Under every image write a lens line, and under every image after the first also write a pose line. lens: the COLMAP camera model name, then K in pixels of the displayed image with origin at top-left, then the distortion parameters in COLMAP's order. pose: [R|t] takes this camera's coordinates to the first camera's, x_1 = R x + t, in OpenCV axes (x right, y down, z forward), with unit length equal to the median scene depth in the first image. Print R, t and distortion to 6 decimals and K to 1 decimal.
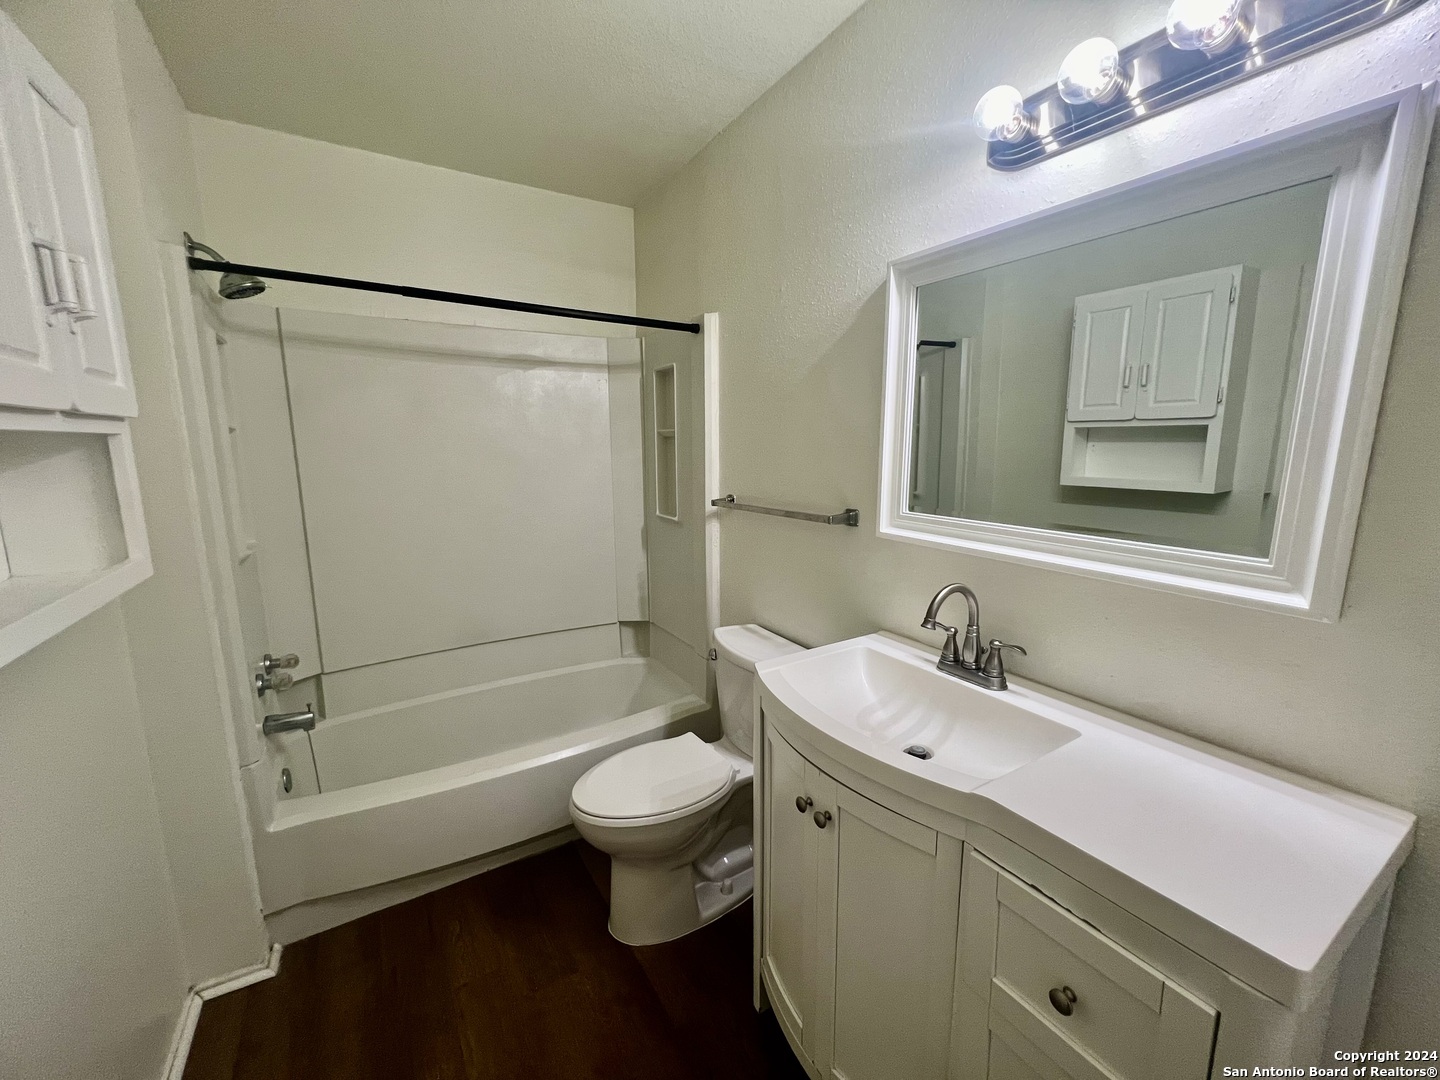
lens RADIAL K [[578.0, 0, 722.3], [0, 578.0, 540.5], [0, 0, 1]] dist [-0.002601, 0.000131]
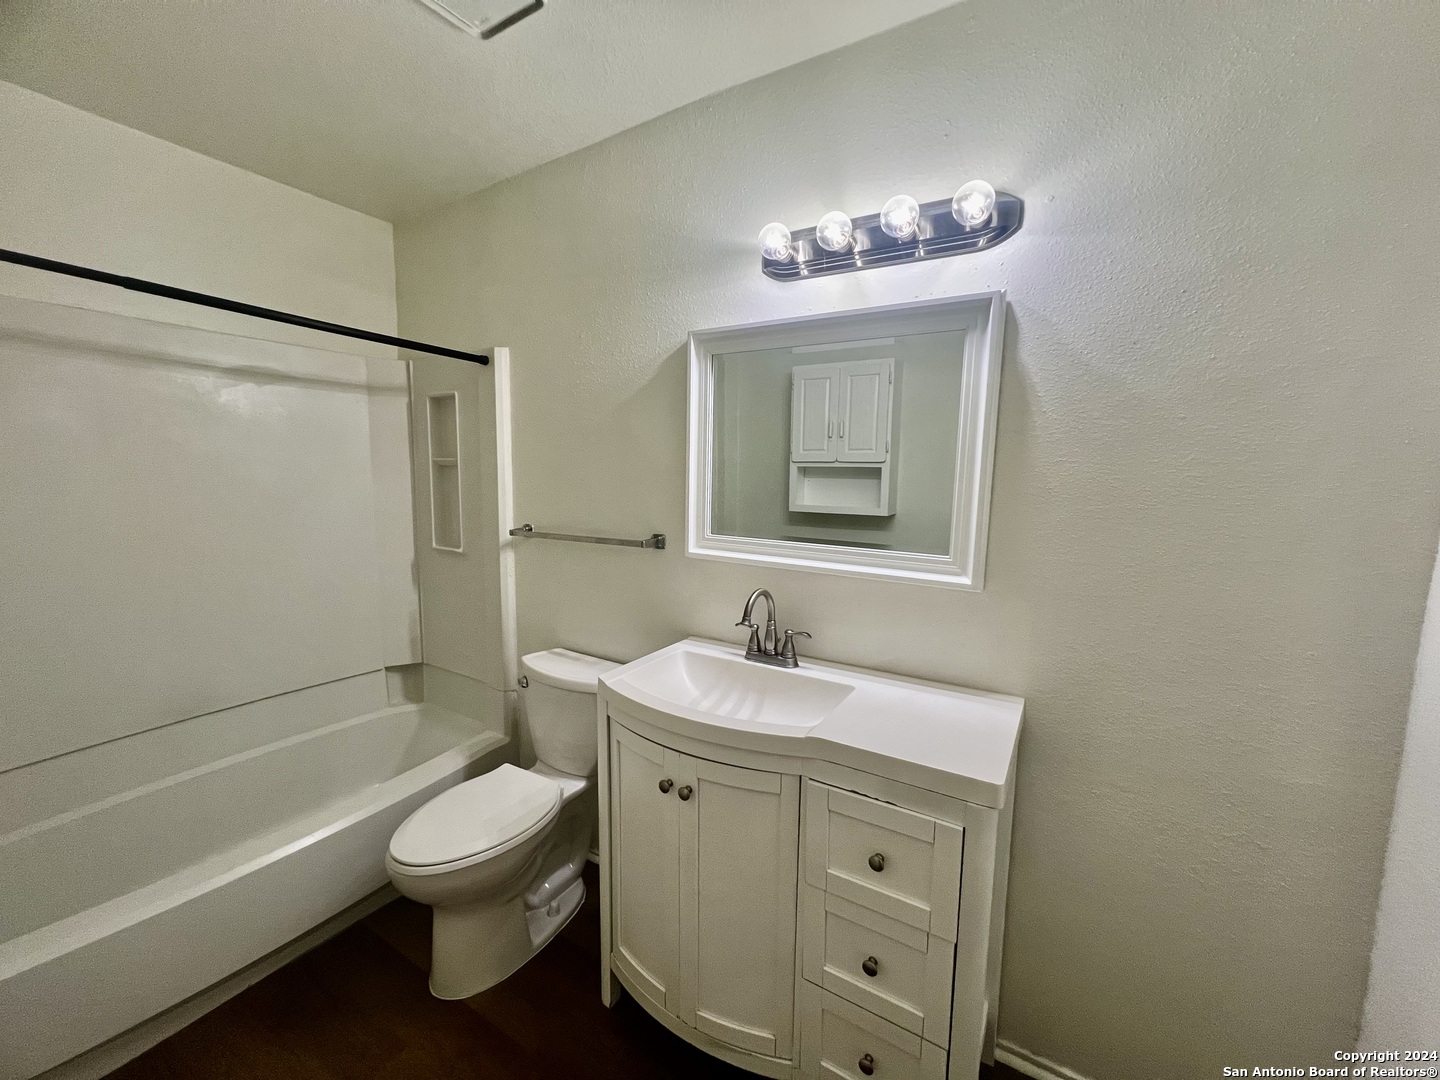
lens RADIAL K [[579.7, 0, 717.7], [0, 579.7, 540.3], [0, 0, 1]] dist [-0.001698, 0.000265]
pose [[0.892155, -0.033796, 0.450463, -0.194491], [0.055521, 0.997840, -0.035098, 0.005209], [-0.448304, 0.056323, 0.892105, -0.084876]]
